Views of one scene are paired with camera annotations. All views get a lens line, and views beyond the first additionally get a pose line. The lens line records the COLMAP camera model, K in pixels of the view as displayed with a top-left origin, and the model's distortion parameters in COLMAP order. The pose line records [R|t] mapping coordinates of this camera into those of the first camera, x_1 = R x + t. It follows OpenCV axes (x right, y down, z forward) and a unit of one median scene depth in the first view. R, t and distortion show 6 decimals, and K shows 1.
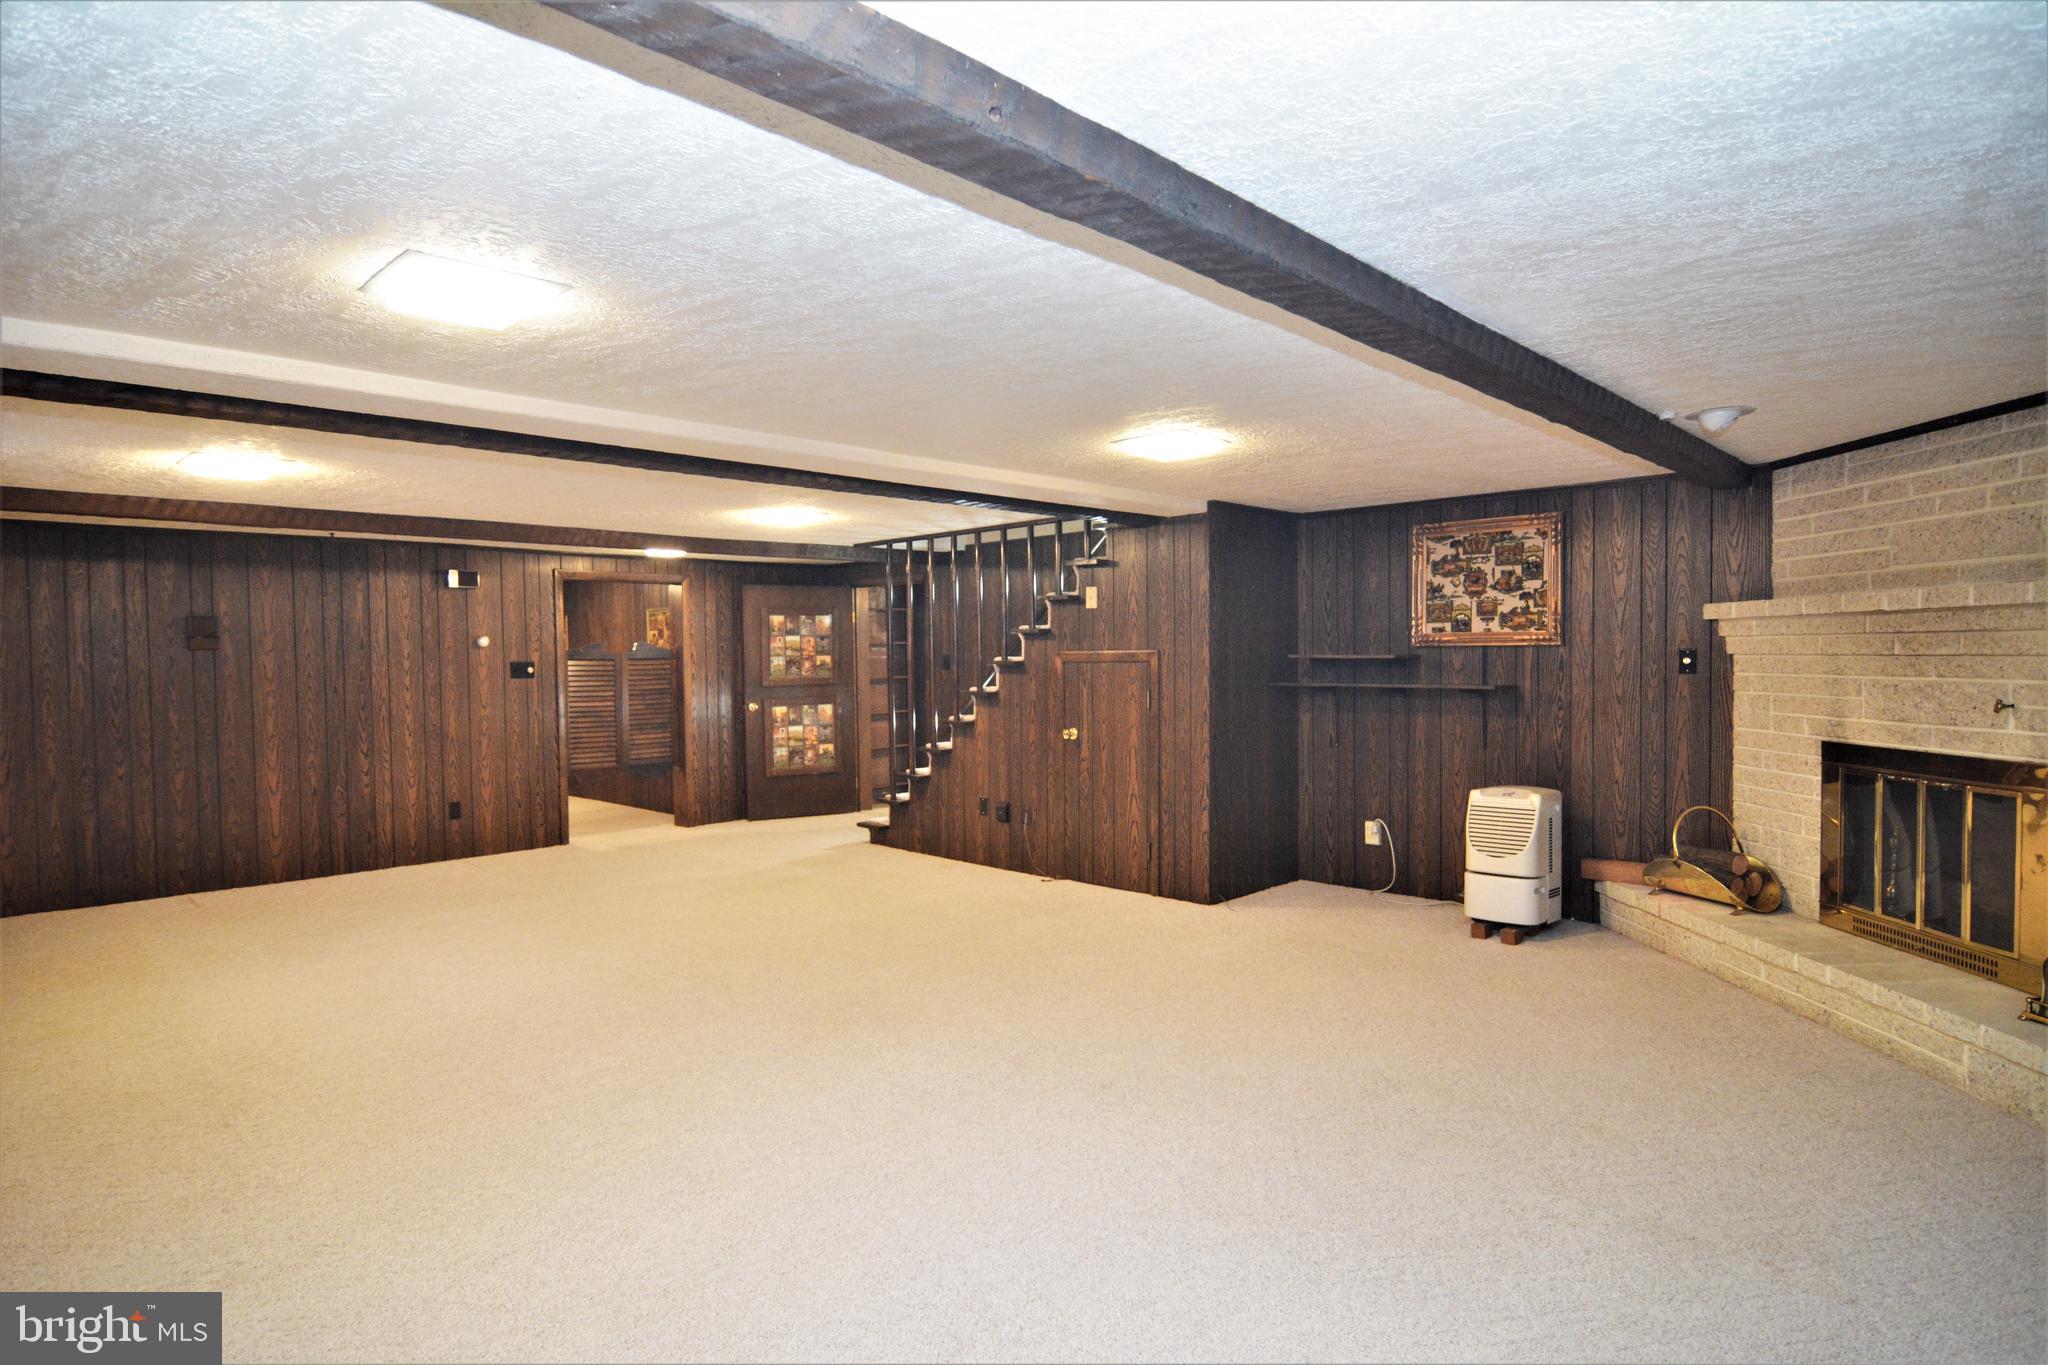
lens RADIAL K [[1096.2, 0, 1024.0], [0, 1096.2, 682.5], [0, 0, 1]] dist [0.001741, -0.014198]
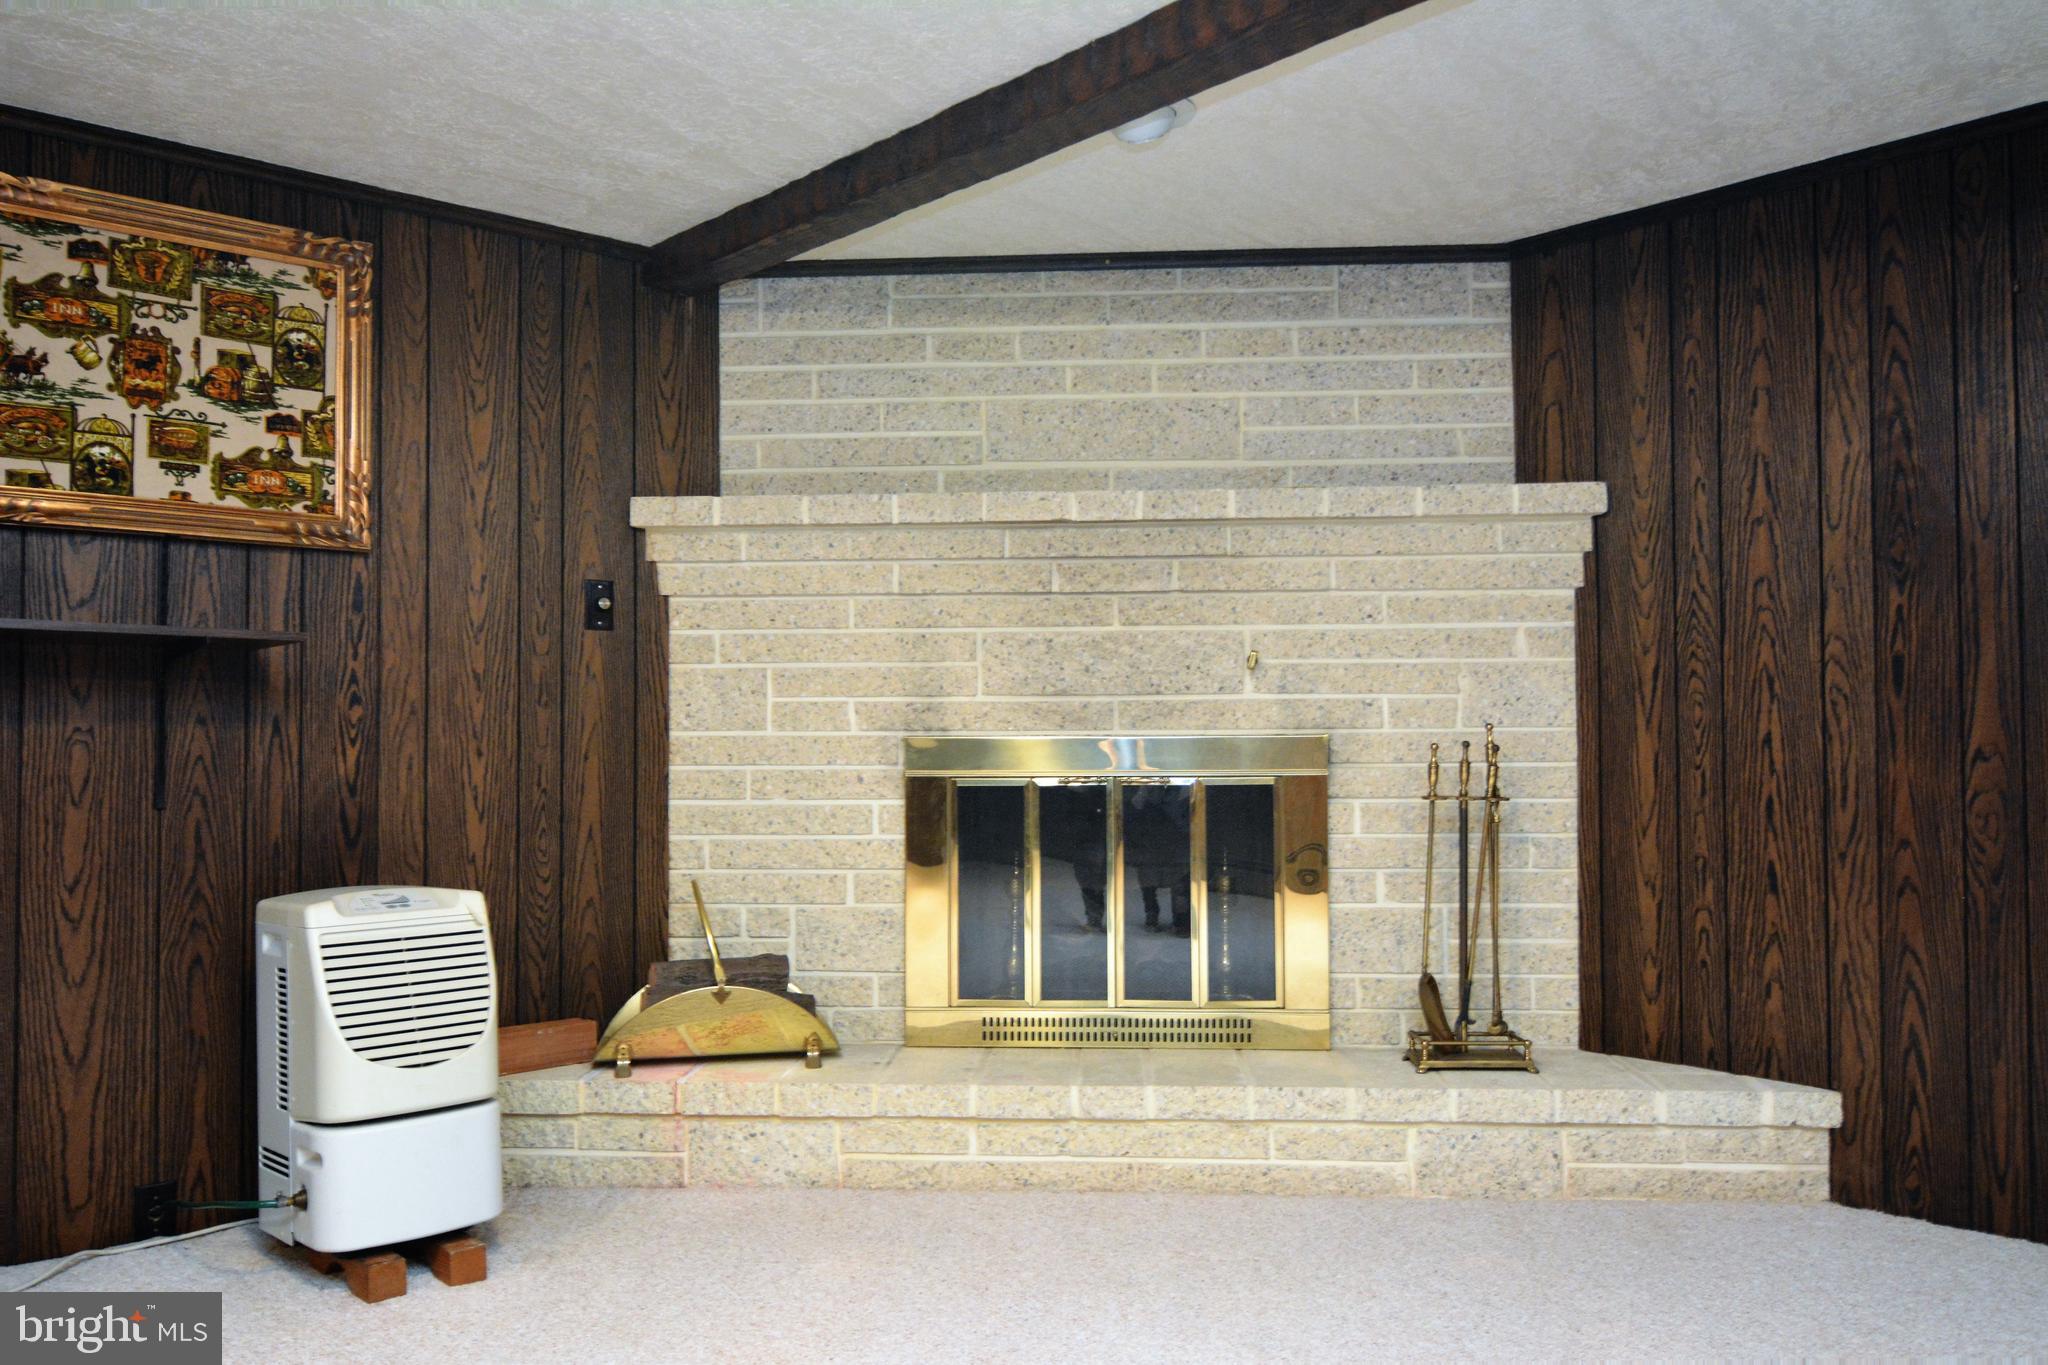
lens RADIAL K [[1595.6, 0, 1024.0], [0, 1595.6, 682.5], [0, 0, 1]] dist [-0.002400, -0.002857]
pose [[0.073349, 0.046444, 0.996224, -0.114757], [0.028540, 0.998408, -0.048647, 0.056992], [-0.996898, 0.032001, 0.071906, 0.731067]]
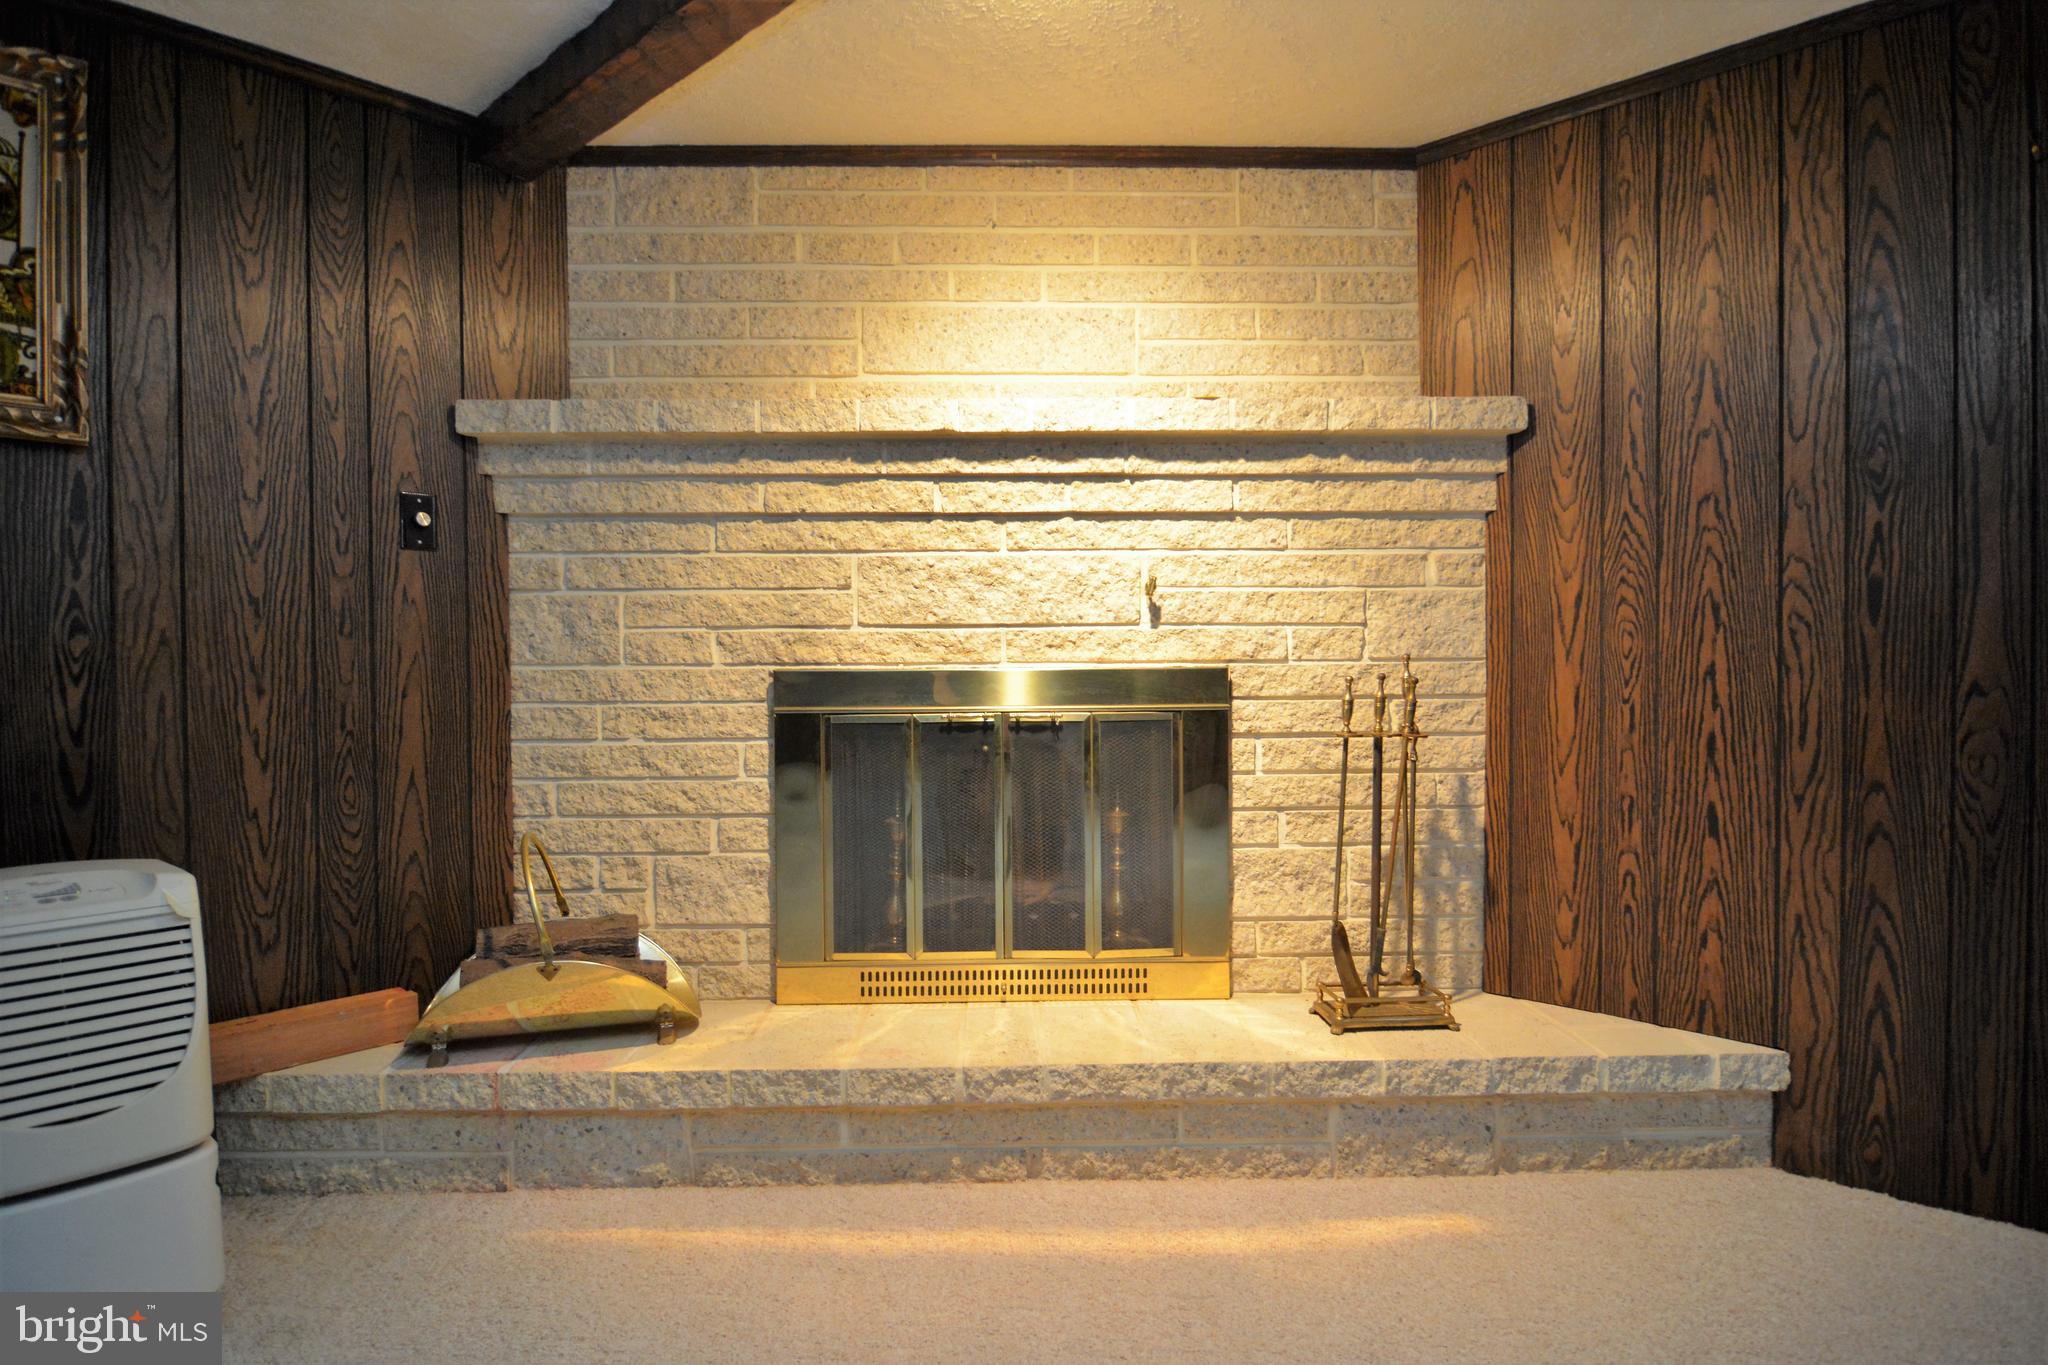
lens RADIAL K [[1128.3, 0, 1024.0], [0, 1128.3, 682.5], [0, 0, 1]] dist [-0.000274, -0.015651]
pose [[-0.015130, -0.003366, 0.999880, 0.136402], [0.031926, 0.999483, 0.003847, 0.051463], [-0.999376, 0.031980, -0.015015, 0.741150]]
